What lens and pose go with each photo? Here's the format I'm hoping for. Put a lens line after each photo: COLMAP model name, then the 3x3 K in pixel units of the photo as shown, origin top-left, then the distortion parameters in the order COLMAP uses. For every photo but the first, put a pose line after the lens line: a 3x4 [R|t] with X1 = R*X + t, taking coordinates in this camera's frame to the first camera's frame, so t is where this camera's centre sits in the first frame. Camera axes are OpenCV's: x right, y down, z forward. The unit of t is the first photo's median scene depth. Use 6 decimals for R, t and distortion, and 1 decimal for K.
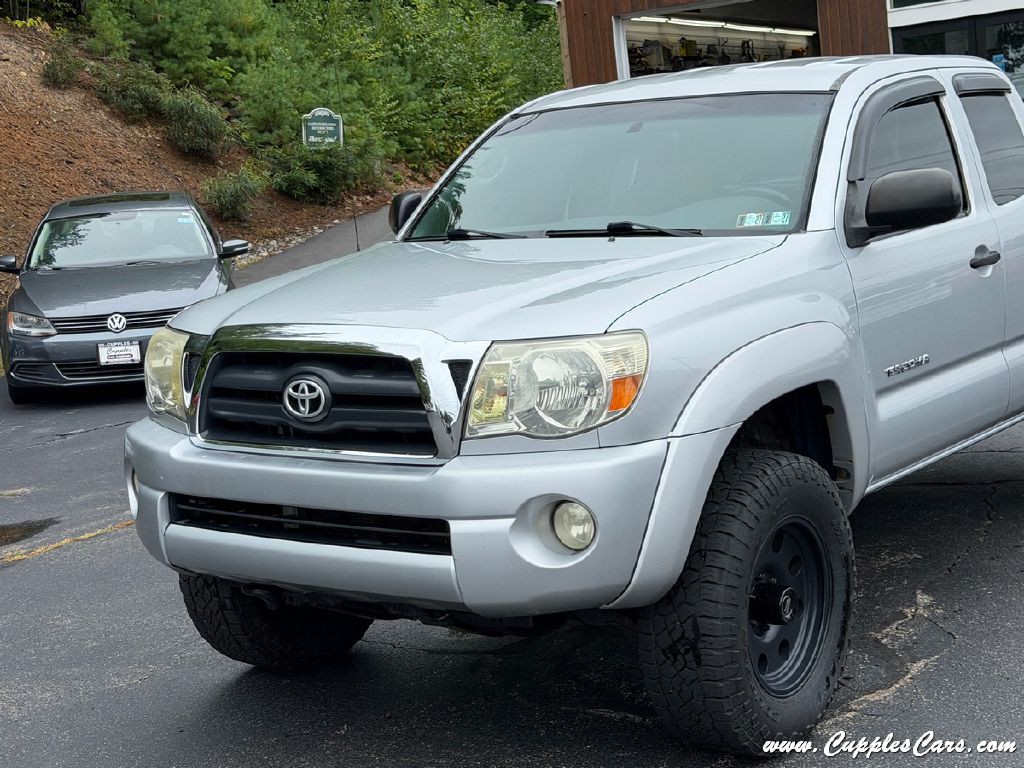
lens RADIAL K [[1797.1, 0, 506.2], [0, 1797.1, 393.6], [0, 0, 1]] dist [0.150050, 0.000000]
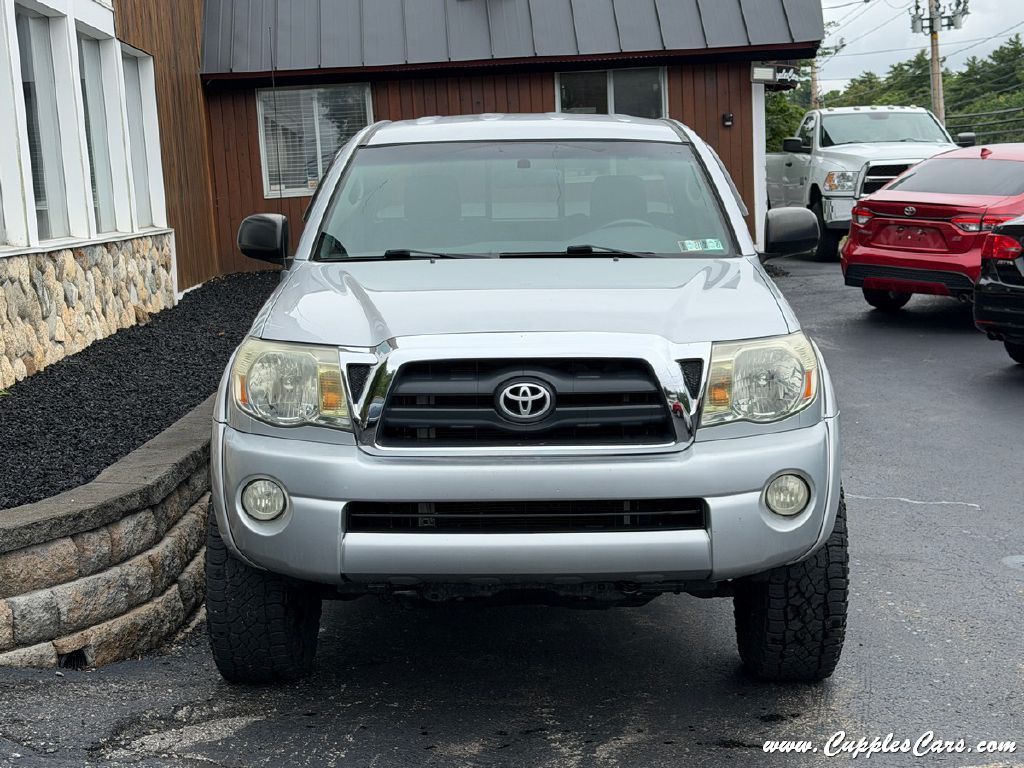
lens RADIAL K [[1797.1, 0, 514.0], [0, 1797.1, 383.3], [0, 0, 1]] dist [0.150050, 0.000000]
pose [[0.785400, -0.027359, 0.618384, -0.612647], [0.047560, 0.998737, -0.016219, 0.007441], [-0.617159, 0.042148, 0.785709, 0.123854]]
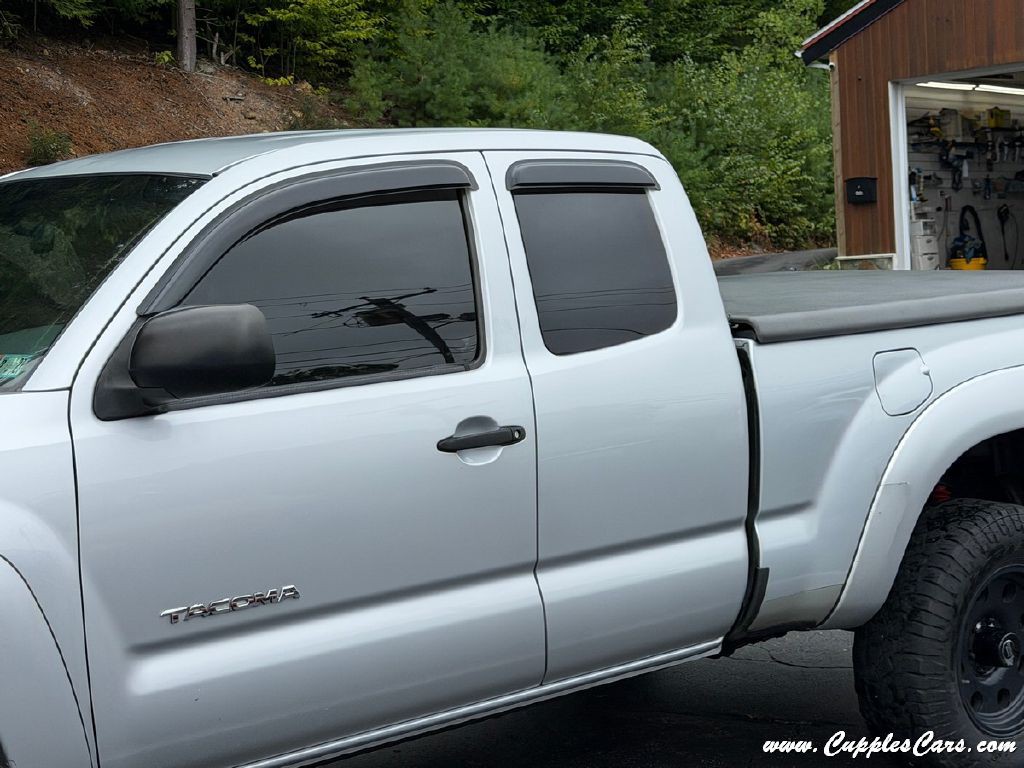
lens RADIAL K [[1797.1, 0, 503.9], [0, 1797.1, 395.6], [0, 0, 1]] dist [0.150050, 0.000000]
pose [[0.970315, 0.059766, -0.234342, 0.417785], [-0.067585, 0.997388, -0.025468, -0.071955], [0.232208, 0.040550, 0.971821, 0.357492]]
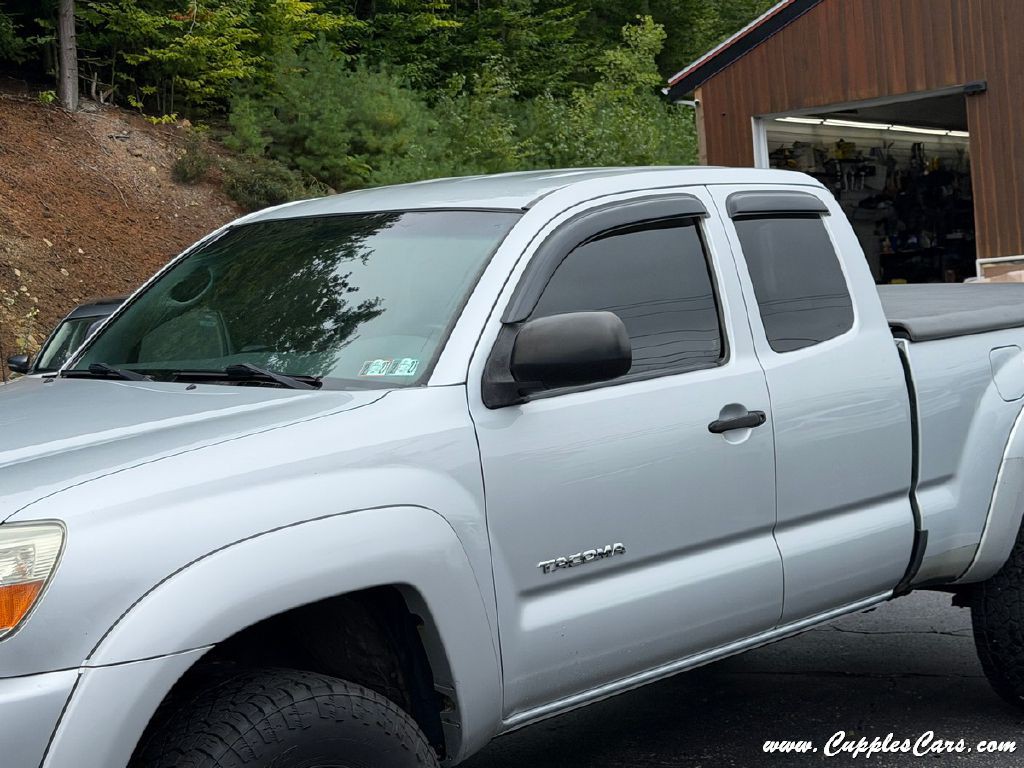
lens RADIAL K [[1797.1, 0, 509.1], [0, 1797.1, 369.5], [0, 0, 1]] dist [0.150050, 0.000000]
pose [[0.991181, 0.028930, -0.129315, 0.261628], [-0.037354, 0.997302, -0.063200, -0.041989], [0.127138, 0.067473, 0.989587, 0.195202]]
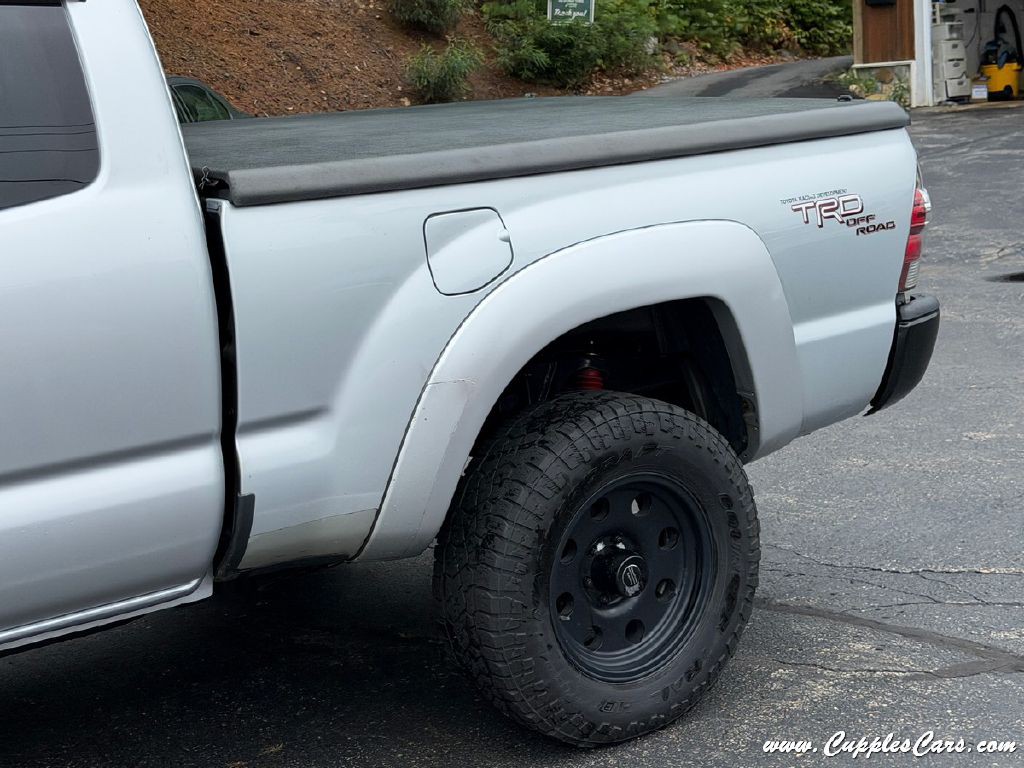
lens RADIAL K [[1797.1, 0, 508.6], [0, 1797.1, 388.8], [0, 0, 1]] dist [0.150050, 0.000000]
pose [[0.957331, 0.084817, -0.276267, 0.594279], [-0.065453, 0.994756, 0.078590, -0.113476], [0.281484, -0.057154, 0.957862, 0.579527]]
